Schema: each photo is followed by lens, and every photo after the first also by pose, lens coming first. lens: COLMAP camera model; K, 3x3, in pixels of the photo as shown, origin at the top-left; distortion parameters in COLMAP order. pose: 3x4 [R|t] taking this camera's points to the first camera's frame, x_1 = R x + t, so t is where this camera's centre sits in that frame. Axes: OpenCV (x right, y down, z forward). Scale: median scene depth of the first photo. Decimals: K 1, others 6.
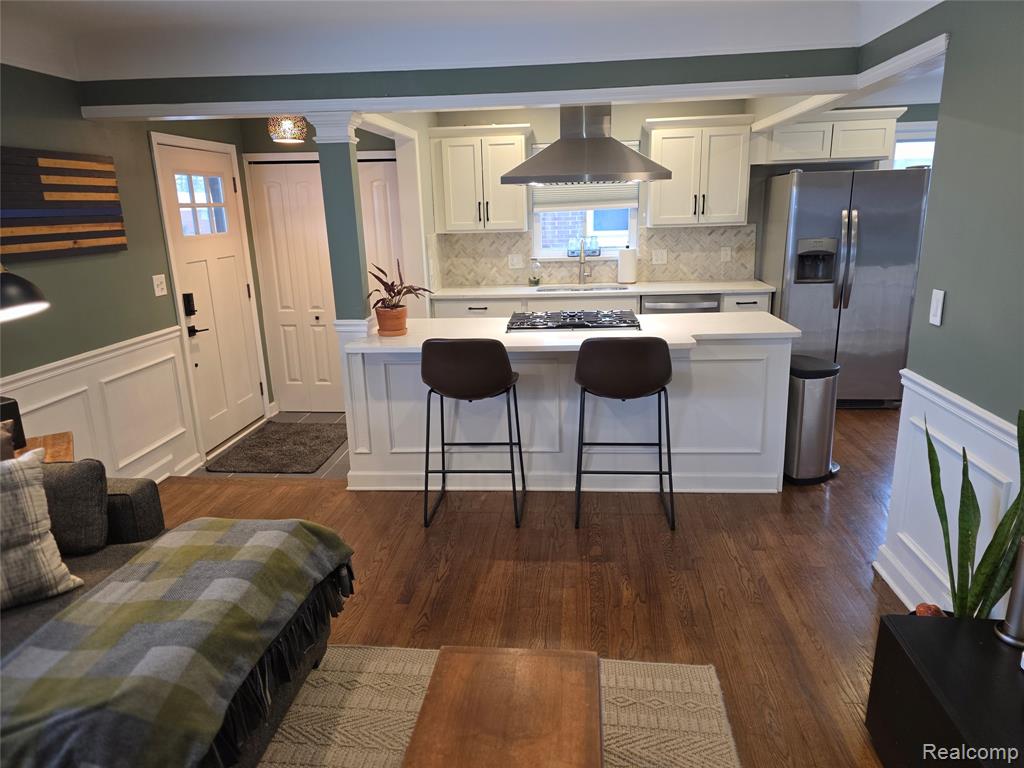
lens RADIAL K [[683.4, 0, 512.0], [0, 683.4, 382.2], [0, 0, 1]] dist [0.058523, -0.009340]
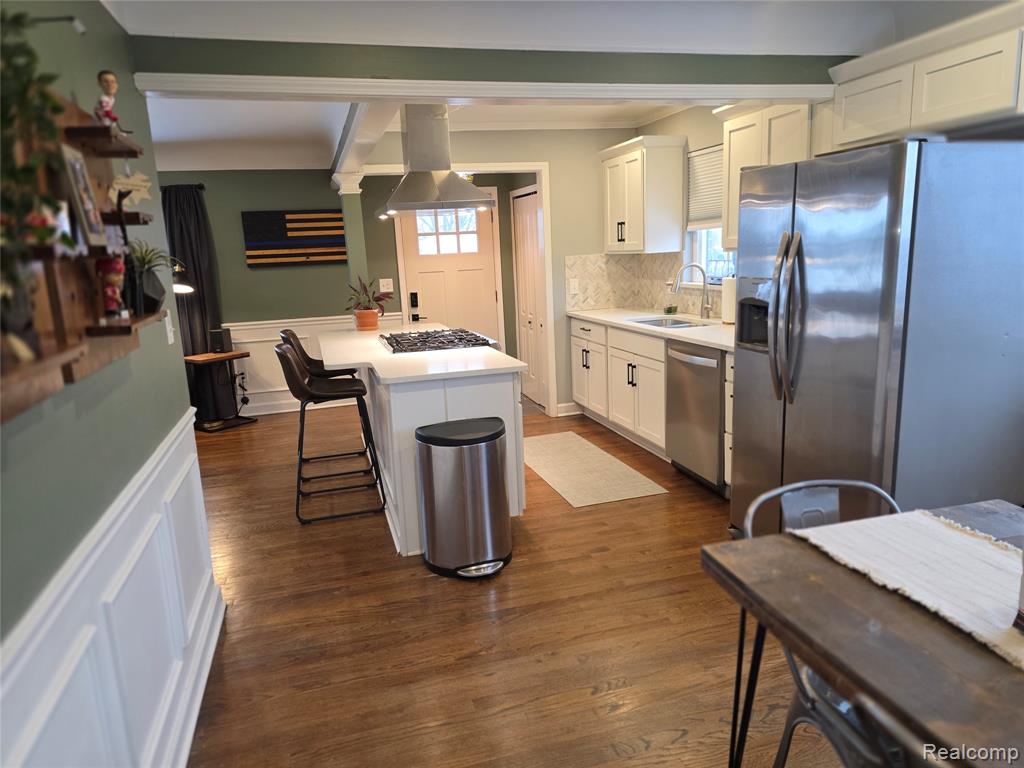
lens RADIAL K [[683.4, 0, 510.6], [0, 683.4, 387.1], [0, 0, 1]] dist [0.058523, -0.009340]
pose [[0.385737, 0.191851, -0.902441, 0.993933], [-0.197371, 0.972656, 0.122414, -0.150536], [0.901250, 0.130897, 0.413055, 0.594425]]
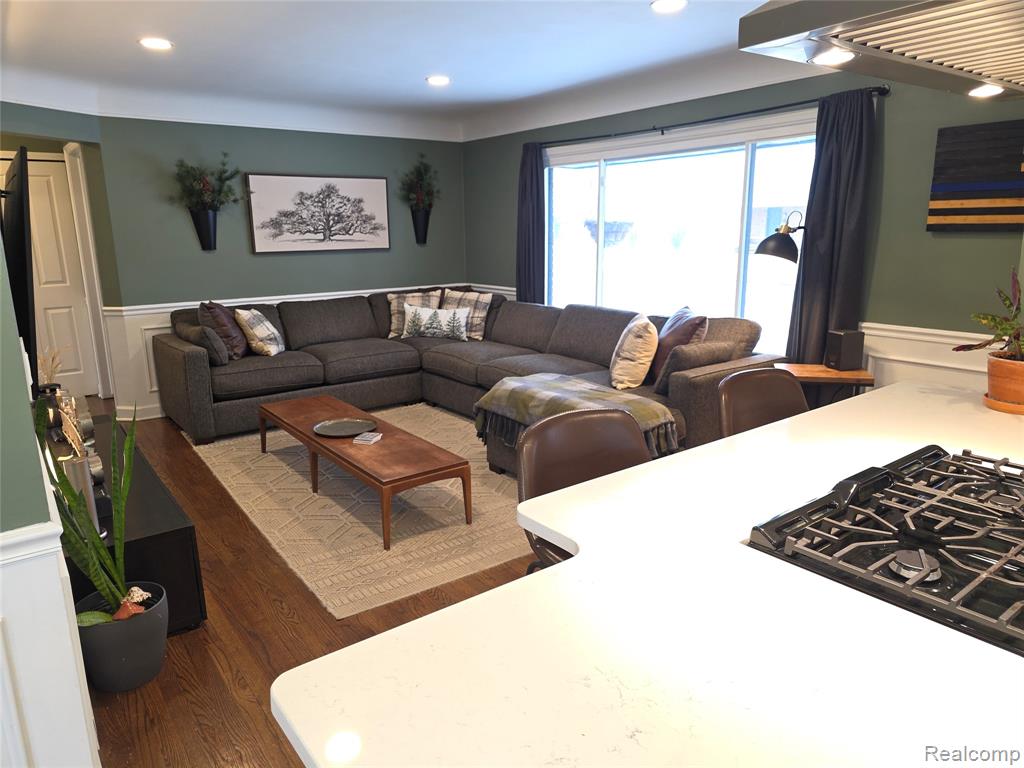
lens RADIAL K [[683.4, 0, 511.7], [0, 683.4, 382.0], [0, 0, 1]] dist [0.058523, -0.009340]
pose [[-0.730900, 0.187256, -0.656293, 0.378269], [-0.144305, 0.897479, 0.416782, -0.217509], [0.667054, 0.399332, -0.628946, 0.907613]]
